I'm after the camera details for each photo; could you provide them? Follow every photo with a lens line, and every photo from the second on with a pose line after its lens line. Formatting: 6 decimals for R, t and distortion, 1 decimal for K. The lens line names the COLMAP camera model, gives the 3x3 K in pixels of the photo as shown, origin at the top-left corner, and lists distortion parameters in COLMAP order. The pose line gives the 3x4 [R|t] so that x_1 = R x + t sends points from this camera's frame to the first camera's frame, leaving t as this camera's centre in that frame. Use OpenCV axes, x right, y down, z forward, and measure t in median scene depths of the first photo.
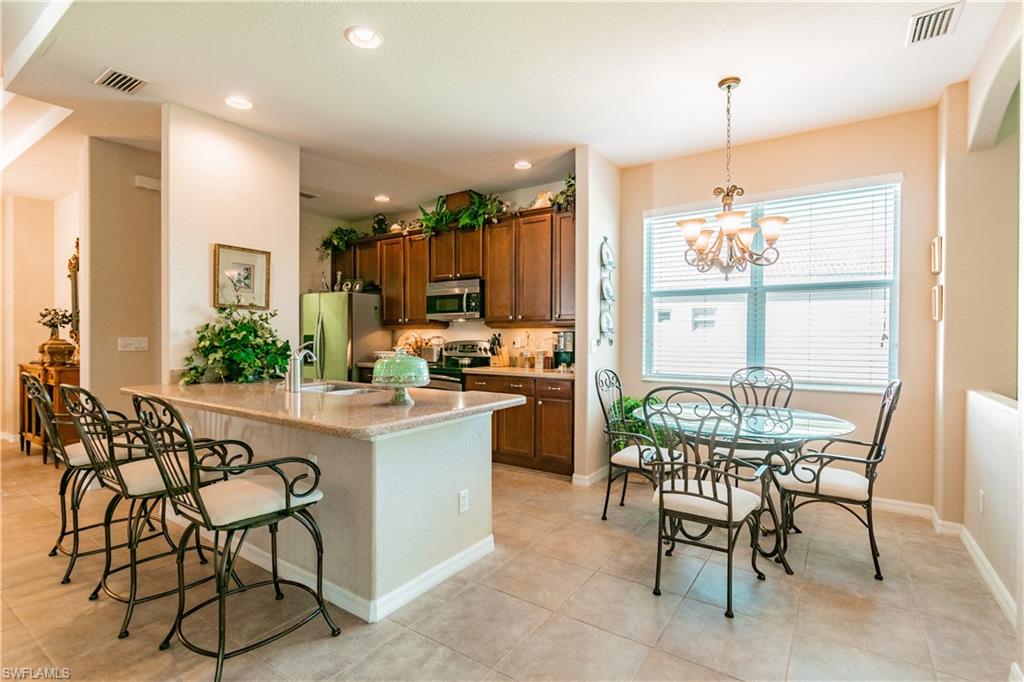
lens RADIAL K [[482.5, 0, 513.5], [0, 482.5, 342.5], [0, 0, 1]] dist [-0.003043, -0.000224]
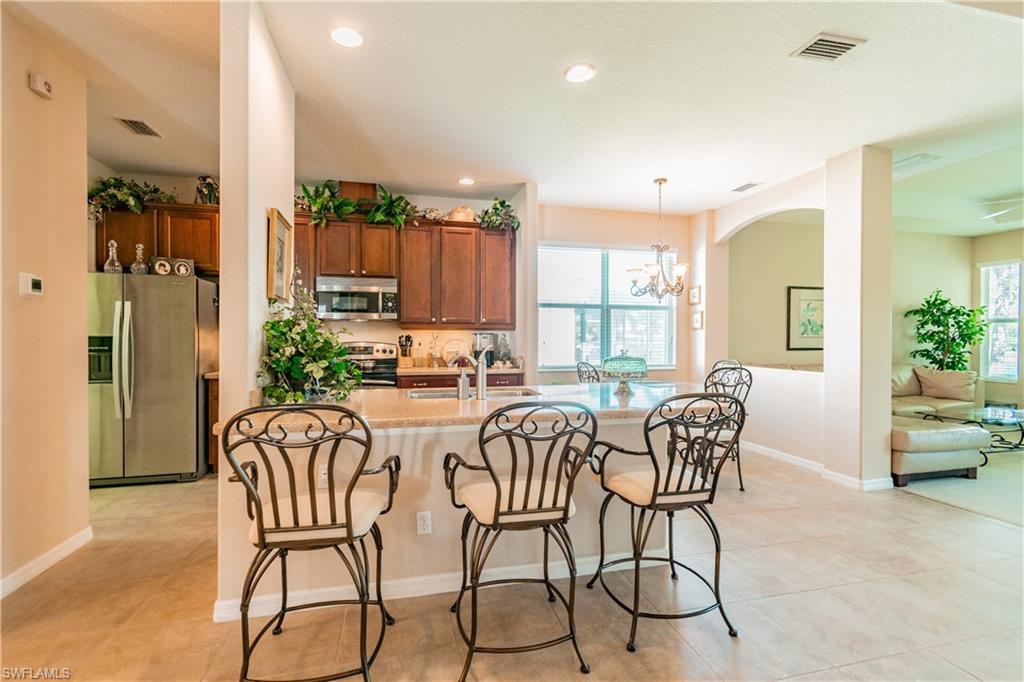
lens RADIAL K [[464.8, 0, 497.1], [0, 464.8, 342.0], [0, 0, 1]] dist [0.003173, -0.001278]
pose [[0.677145, -0.008718, 0.735798, -0.782668], [0.006715, 0.999961, 0.005668, -0.009536], [-0.735819, 0.001103, 0.677178, 0.259122]]
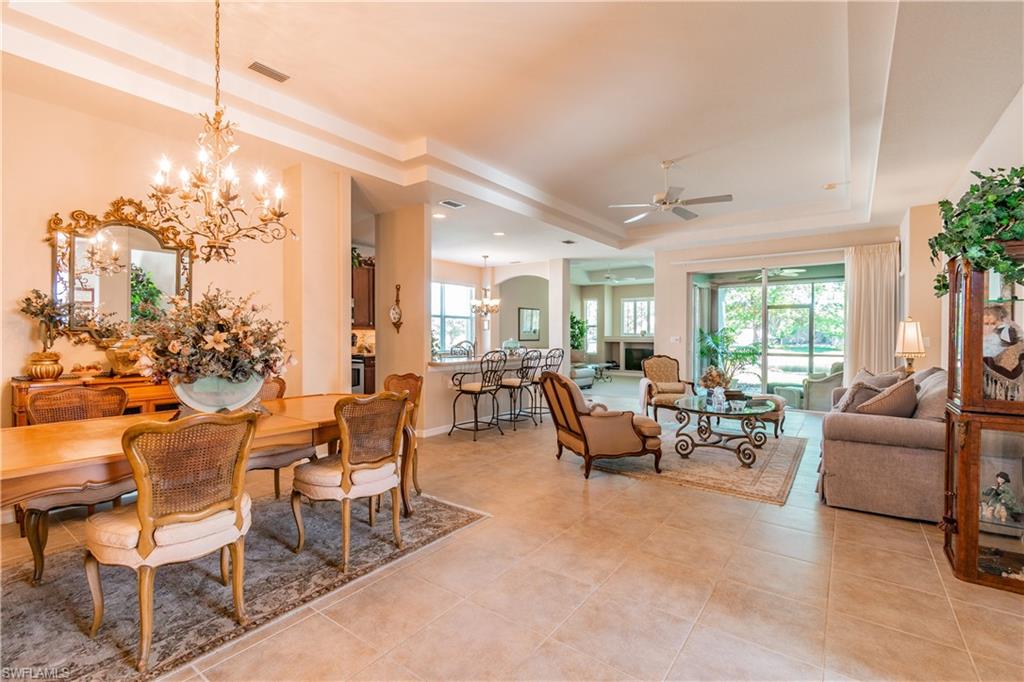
lens RADIAL K [[464.8, 0, 513.3], [0, 464.8, 339.9], [0, 0, 1]] dist [0.003173, -0.001278]
pose [[0.048644, -0.012602, 0.998737, -1.974823], [0.011536, 0.999861, 0.012054, -0.009719], [-0.998750, 0.010935, 0.048783, 0.492312]]
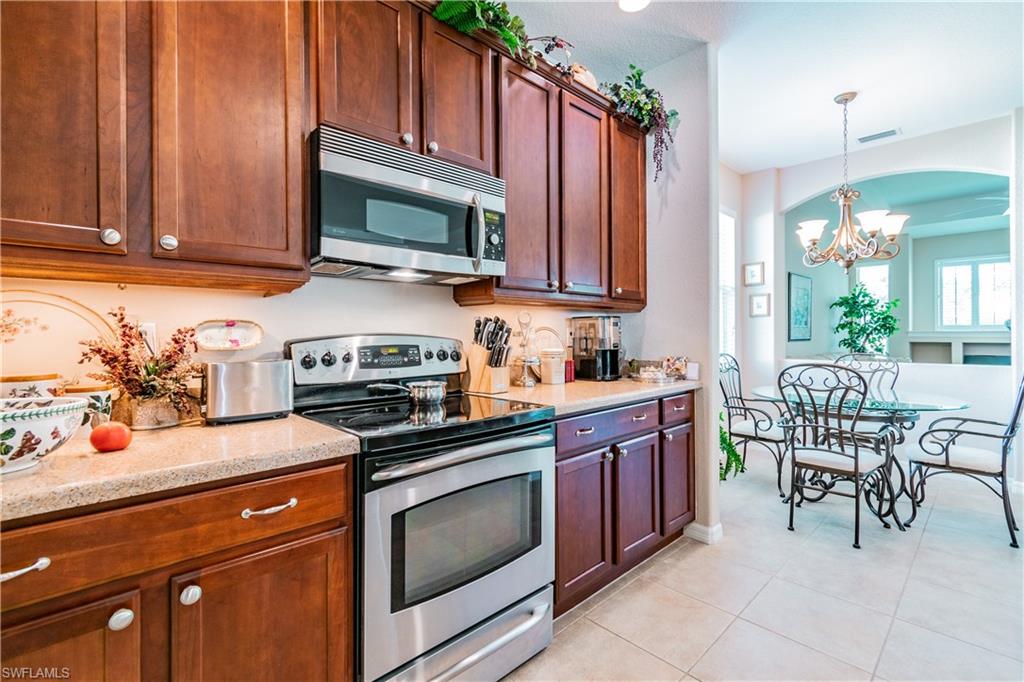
lens RADIAL K [[464.8, 0, 515.9], [0, 464.8, 336.6], [0, 0, 1]] dist [0.003173, -0.001278]
pose [[0.215027, -0.011092, 0.976545, -0.559228], [0.013850, 0.999870, 0.008307, -0.004617], [-0.976510, 0.011739, 0.215153, 1.127933]]
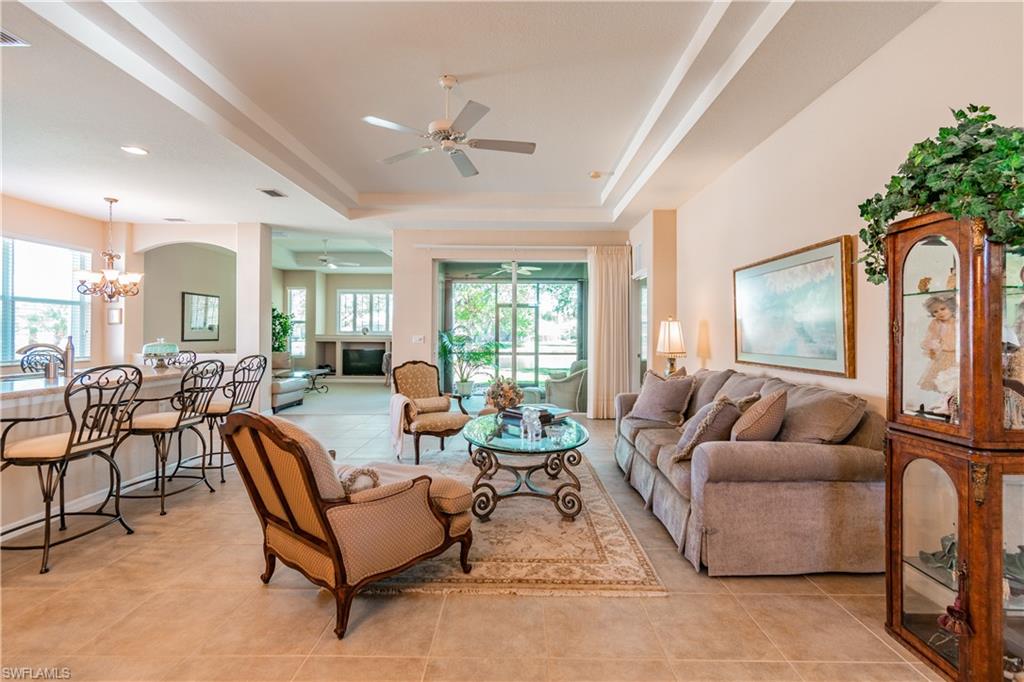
lens RADIAL K [[464.8, 0, 527.2], [0, 464.8, 330.4], [0, 0, 1]] dist [0.003173, -0.001278]
pose [[-0.559737, 0.002004, 0.828668, -1.490459], [0.004039, 0.999992, 0.000310, -0.008814], [-0.828660, 0.003521, -0.559741, 0.493022]]
